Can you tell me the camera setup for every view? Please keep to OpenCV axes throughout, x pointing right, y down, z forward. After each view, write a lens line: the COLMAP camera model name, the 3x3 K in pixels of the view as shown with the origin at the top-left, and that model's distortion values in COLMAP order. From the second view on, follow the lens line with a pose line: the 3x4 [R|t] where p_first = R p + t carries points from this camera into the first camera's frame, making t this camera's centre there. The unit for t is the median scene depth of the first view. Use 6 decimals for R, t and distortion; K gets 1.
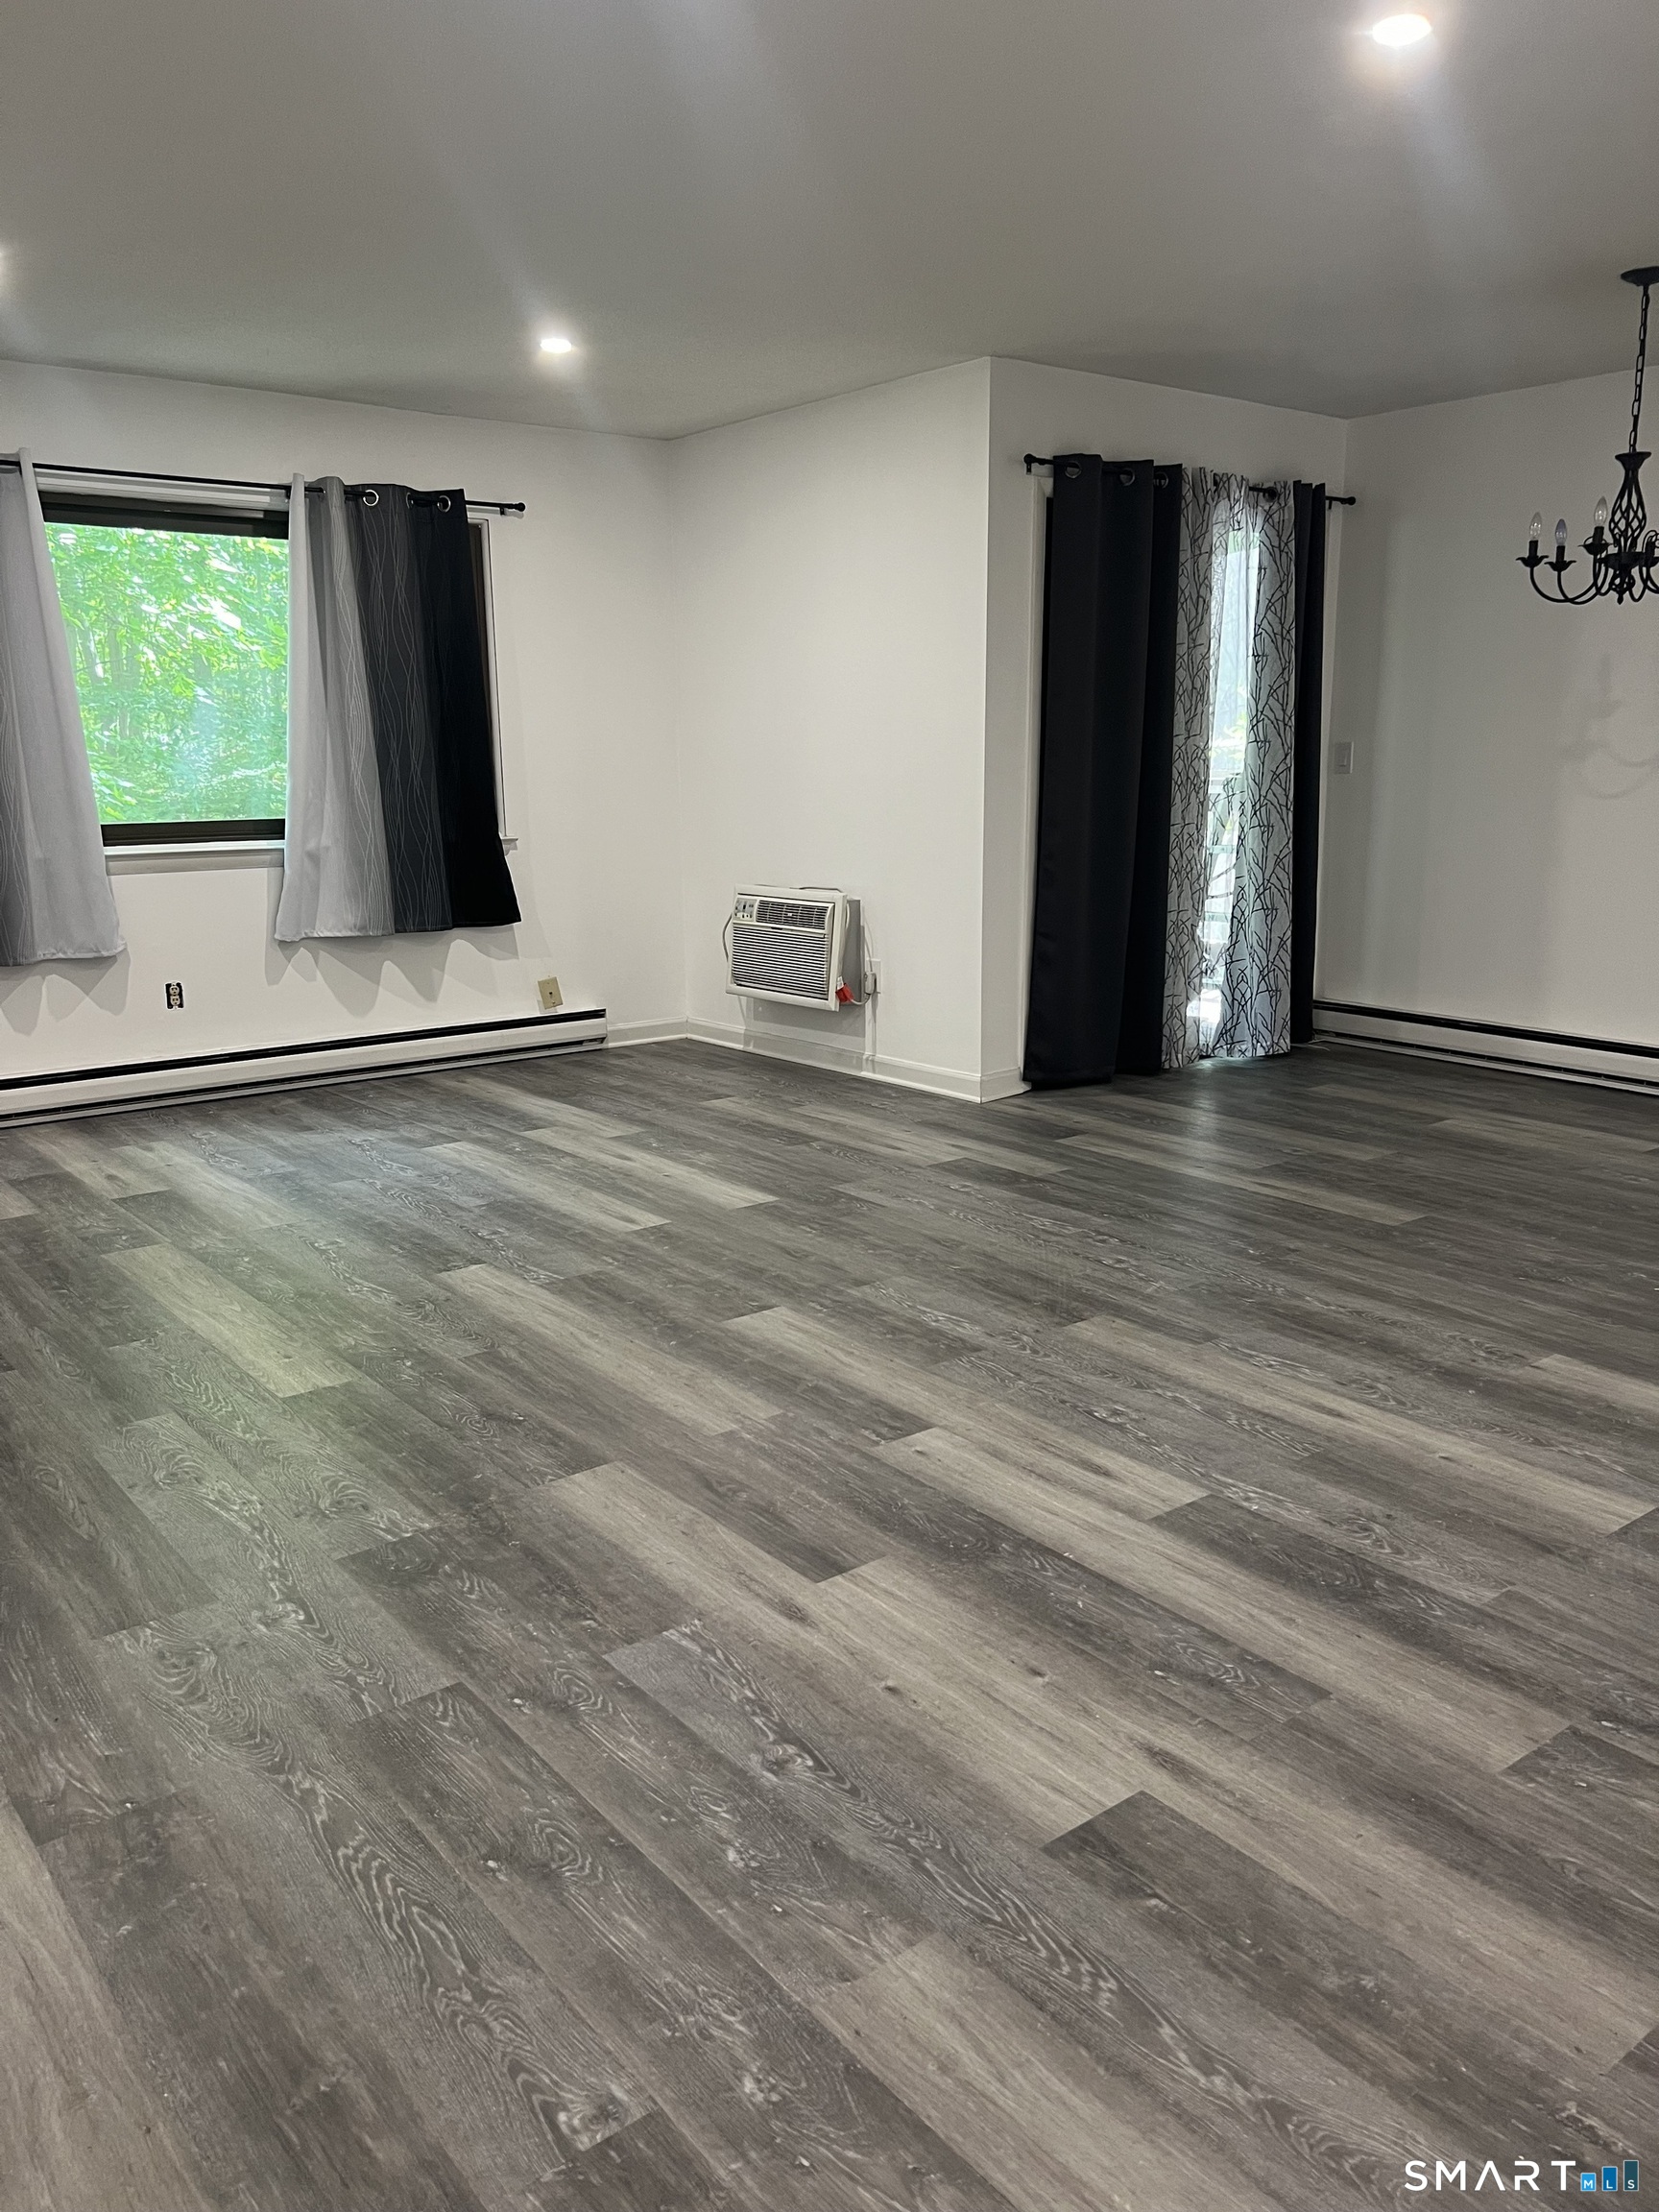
lens RADIAL K [[1645.2, 0, 839.3], [0, 1645.2, 1149.6], [0, 0, 1]] dist [0.064708, -0.075079]
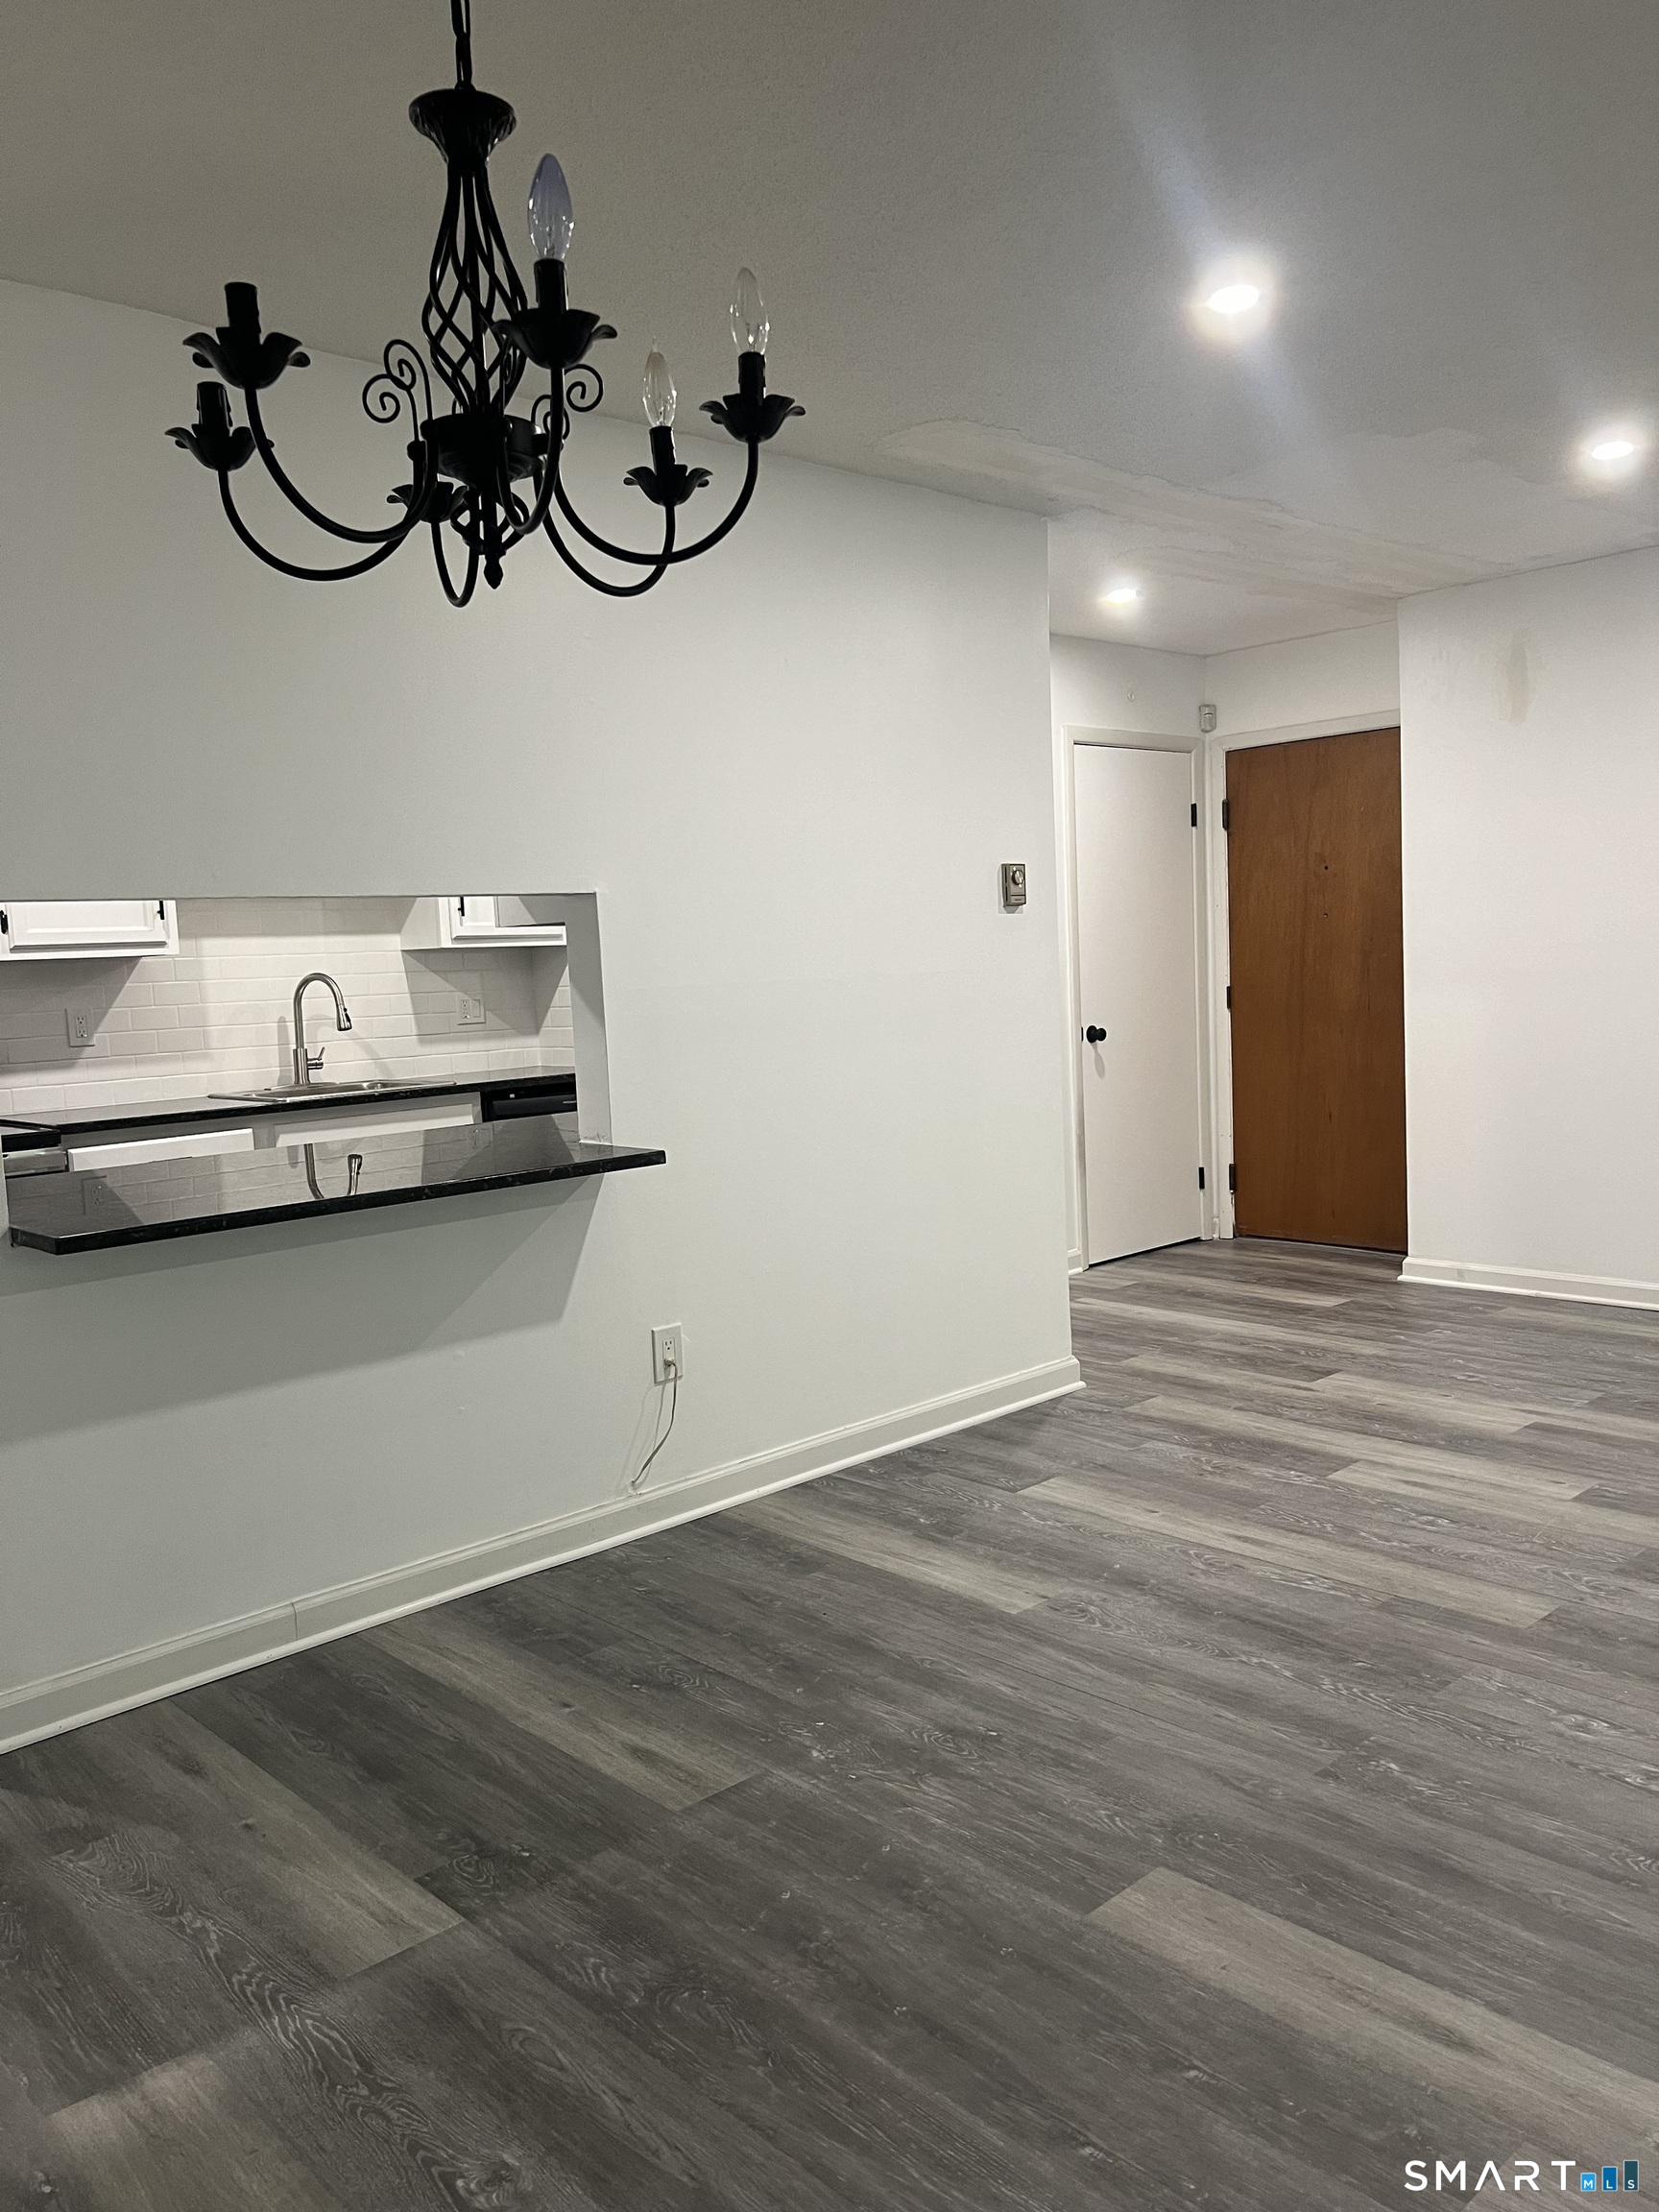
lens RADIAL K [[1645.2, 0, 839.3], [0, 1645.2, 1149.6], [0, 0, 1]] dist [0.064708, -0.075079]
pose [[-0.996356, 0.053546, -0.066386, 0.648370], [0.027093, 0.936753, 0.348940, -0.500098], [0.080872, 0.345870, -0.934791, 1.986568]]
